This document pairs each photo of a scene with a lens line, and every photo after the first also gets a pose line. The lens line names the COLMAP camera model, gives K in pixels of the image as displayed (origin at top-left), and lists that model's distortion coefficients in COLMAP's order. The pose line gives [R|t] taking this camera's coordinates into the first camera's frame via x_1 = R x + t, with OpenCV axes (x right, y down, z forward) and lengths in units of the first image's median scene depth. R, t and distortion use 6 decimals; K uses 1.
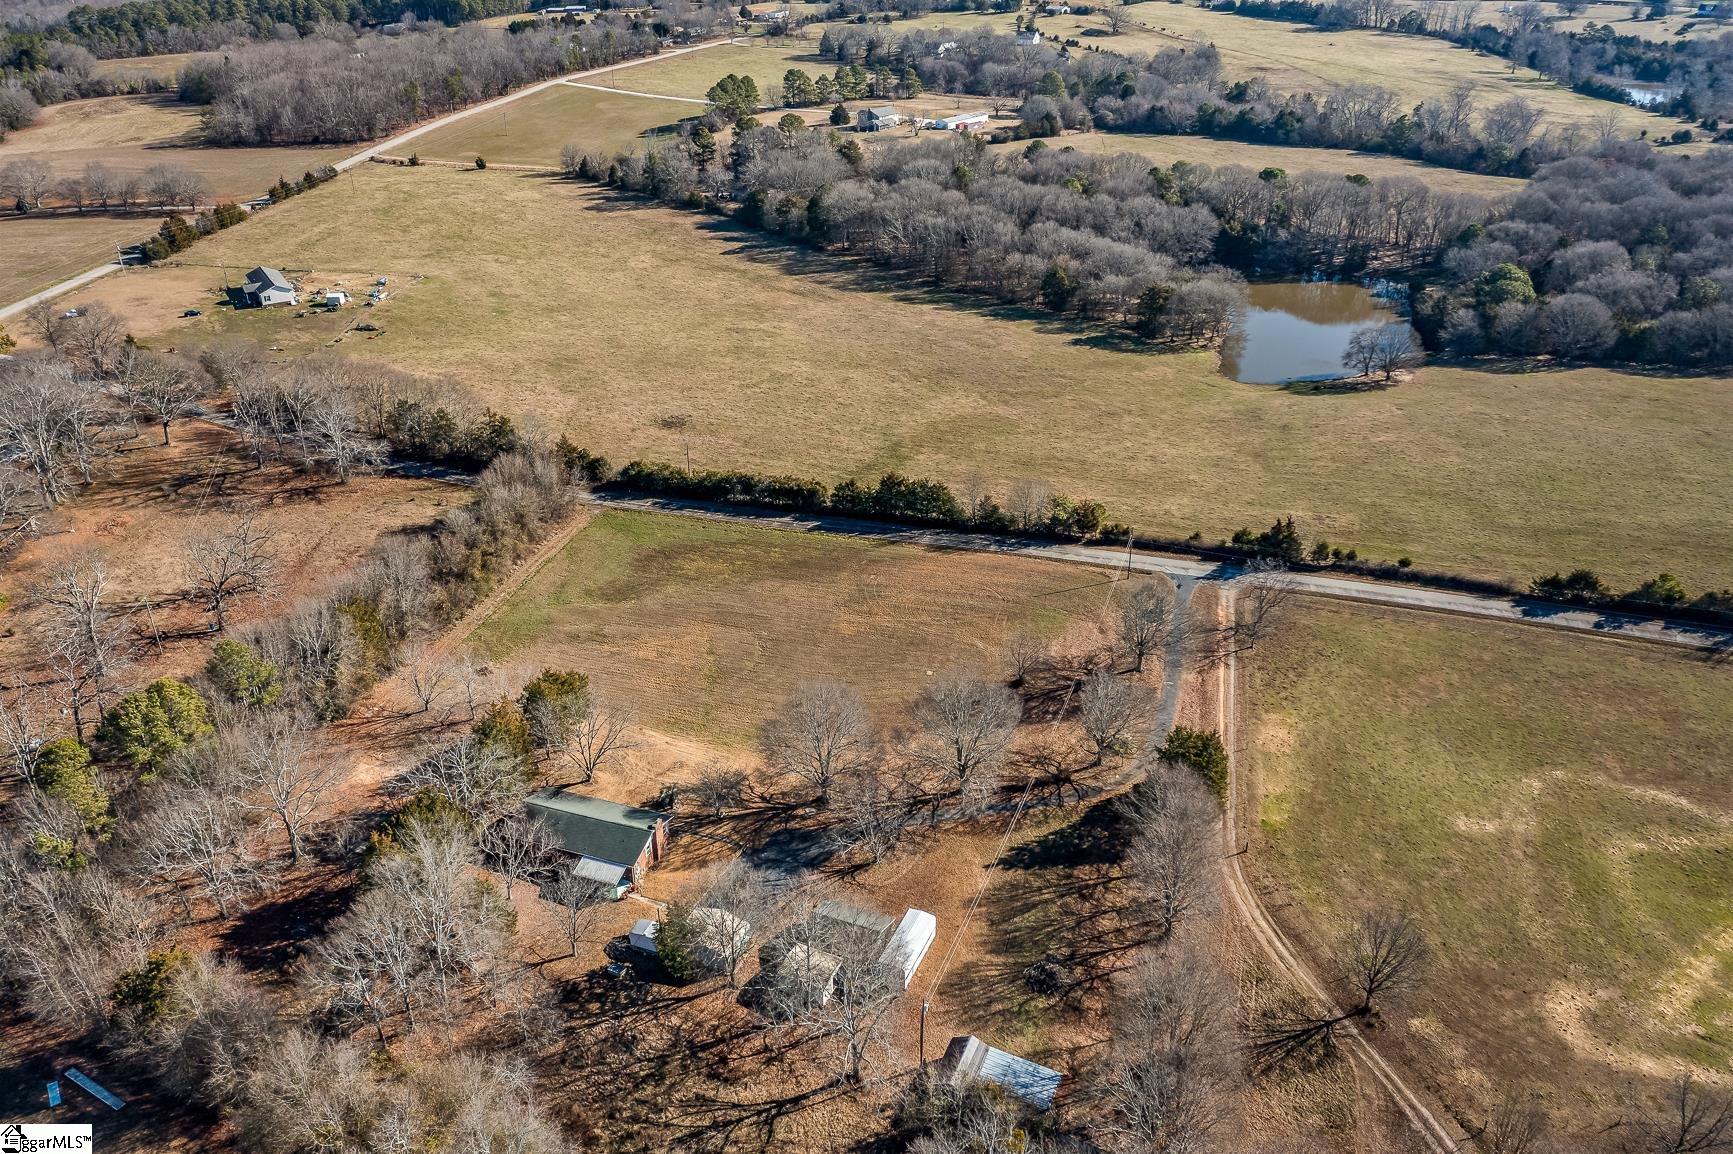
lens RADIAL K [[1374.2, 0, 866.5], [0, 1374.2, 577.0], [0, 0, 1]] dist [-0.010186, -0.003885]
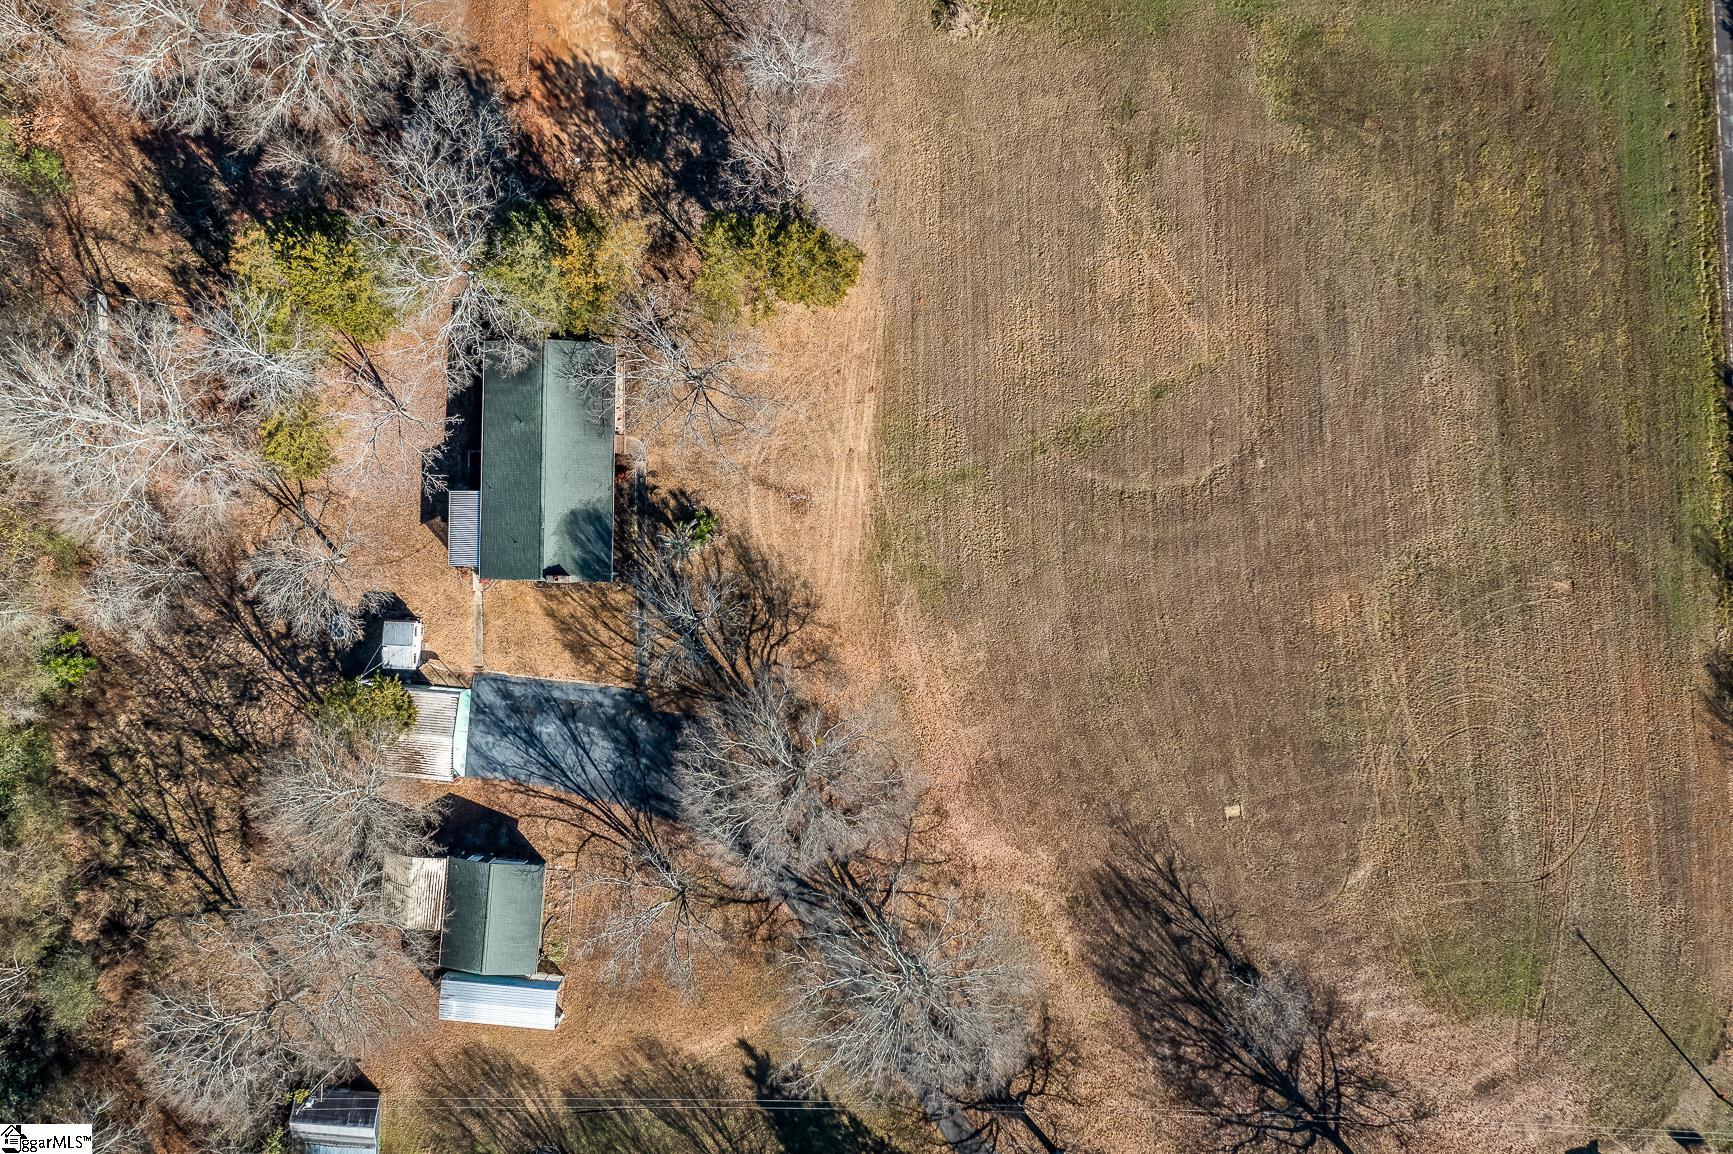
lens RADIAL K [[1374.2, 0, 866.5], [0, 1374.2, 577.0], [0, 0, 1]] dist [-0.010186, -0.003885]
pose [[0.326725, 0.944950, 0.017888, -0.131166], [-0.437988, 0.134612, 0.888845, -0.486870], [0.837507, -0.298243, 0.457858, 0.923243]]
